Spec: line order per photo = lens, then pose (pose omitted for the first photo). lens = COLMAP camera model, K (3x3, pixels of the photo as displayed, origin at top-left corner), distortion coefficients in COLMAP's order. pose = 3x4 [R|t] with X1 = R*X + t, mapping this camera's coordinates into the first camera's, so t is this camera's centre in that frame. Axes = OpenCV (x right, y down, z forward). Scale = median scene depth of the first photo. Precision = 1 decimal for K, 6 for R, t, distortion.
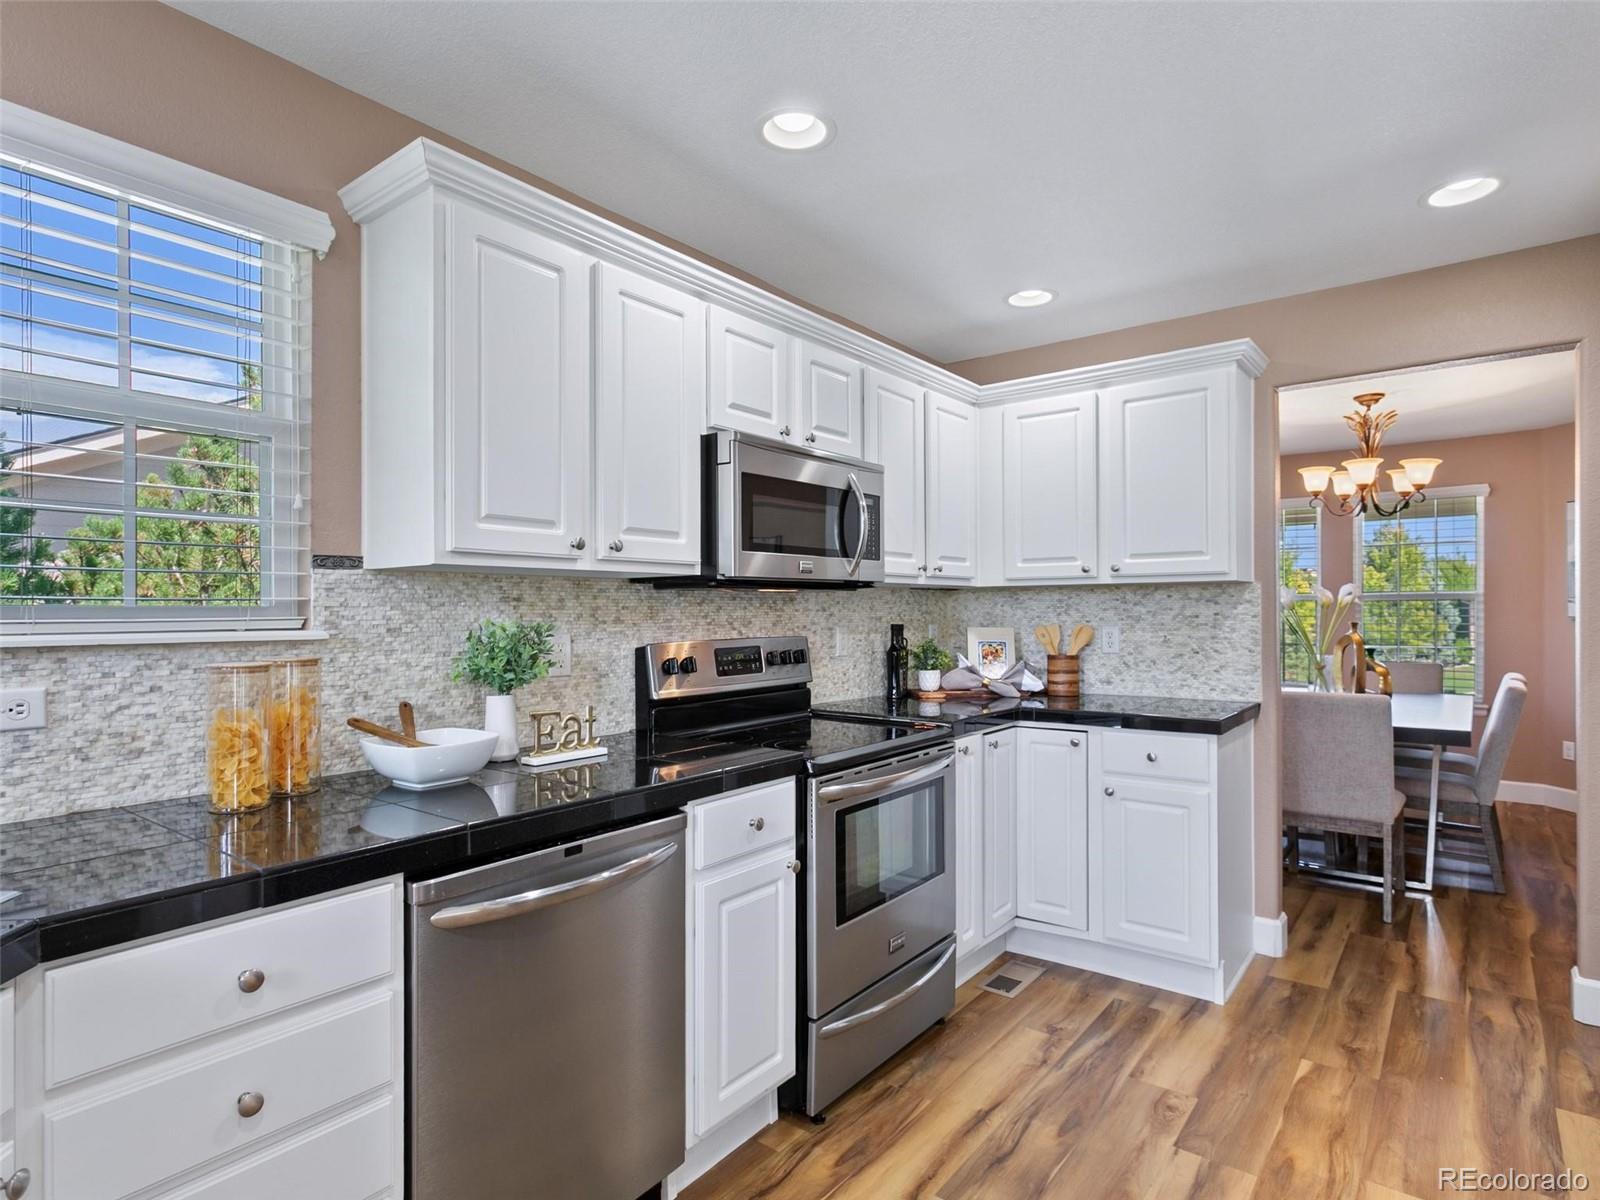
lens RADIAL K [[859.1, 0, 801.0], [0, 859.1, 595.6], [0, 0, 1]] dist [0.004679, 0.001895]
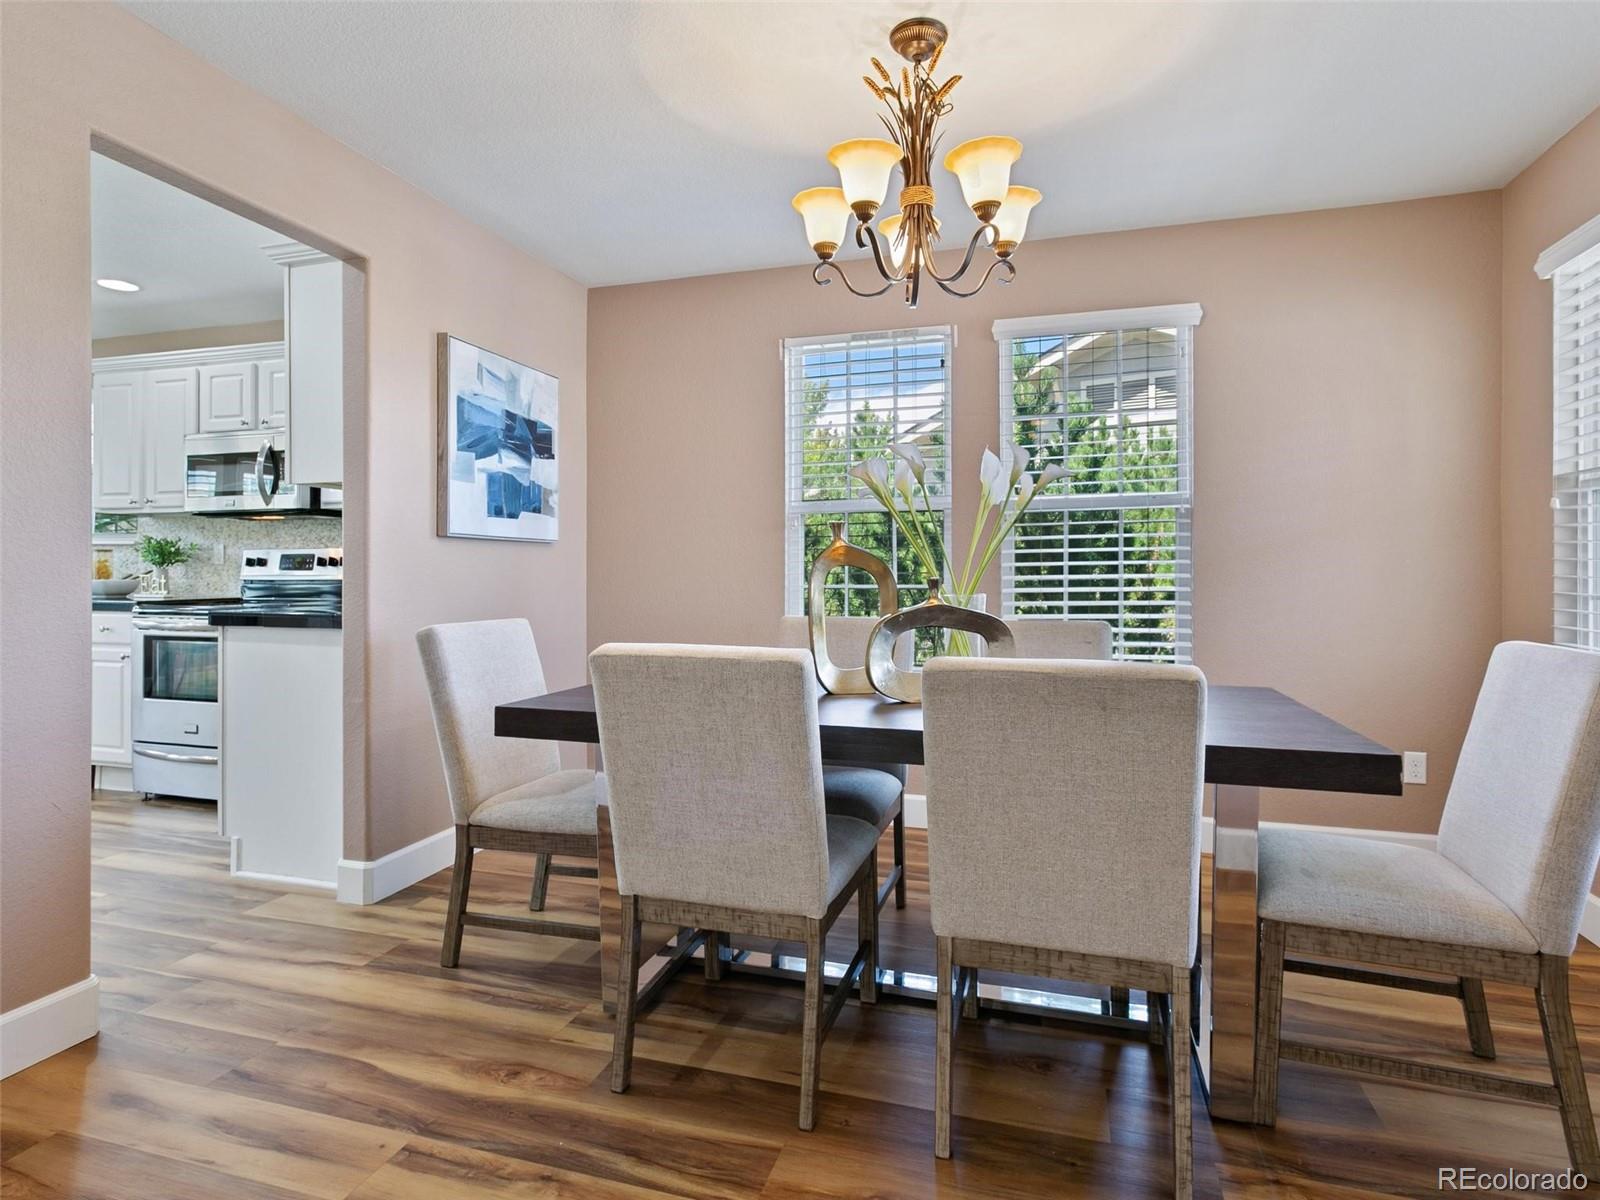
lens RADIAL K [[861.3, 0, 798.3], [0, 861.3, 576.5], [0, 0, 1]] dist [0.000217, 0.000794]
pose [[0.357436, 0.011632, -0.933865, 1.842429], [0.012218, 0.999779, 0.017129, 0.089051], [0.933858, -0.017532, 0.357215, 1.343250]]
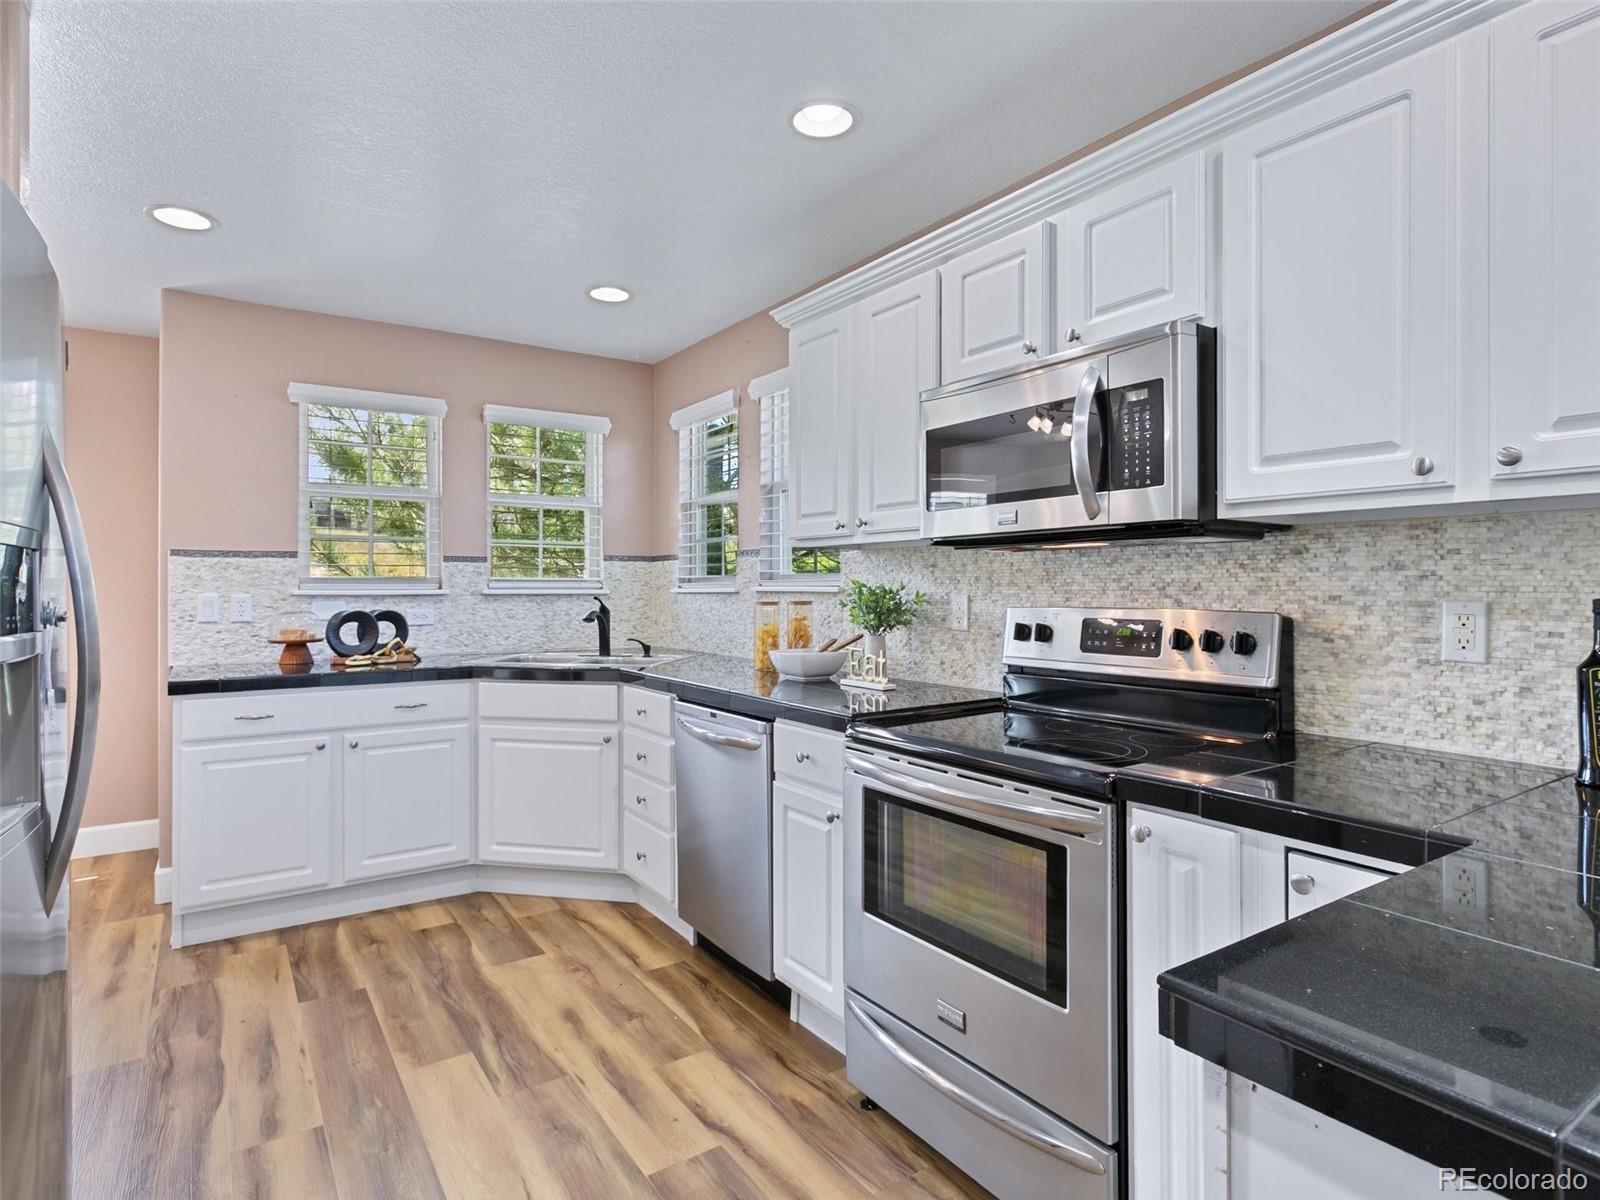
lens RADIAL K [[861.3, 0, 798.3], [0, 861.3, 576.5], [0, 0, 1]] dist [0.000217, 0.000794]
pose [[-0.310998, -0.005871, -0.950392, 0.772342], [0.019601, 0.999729, -0.012590, 0.026676], [0.950208, -0.022544, -0.310798, 0.997870]]
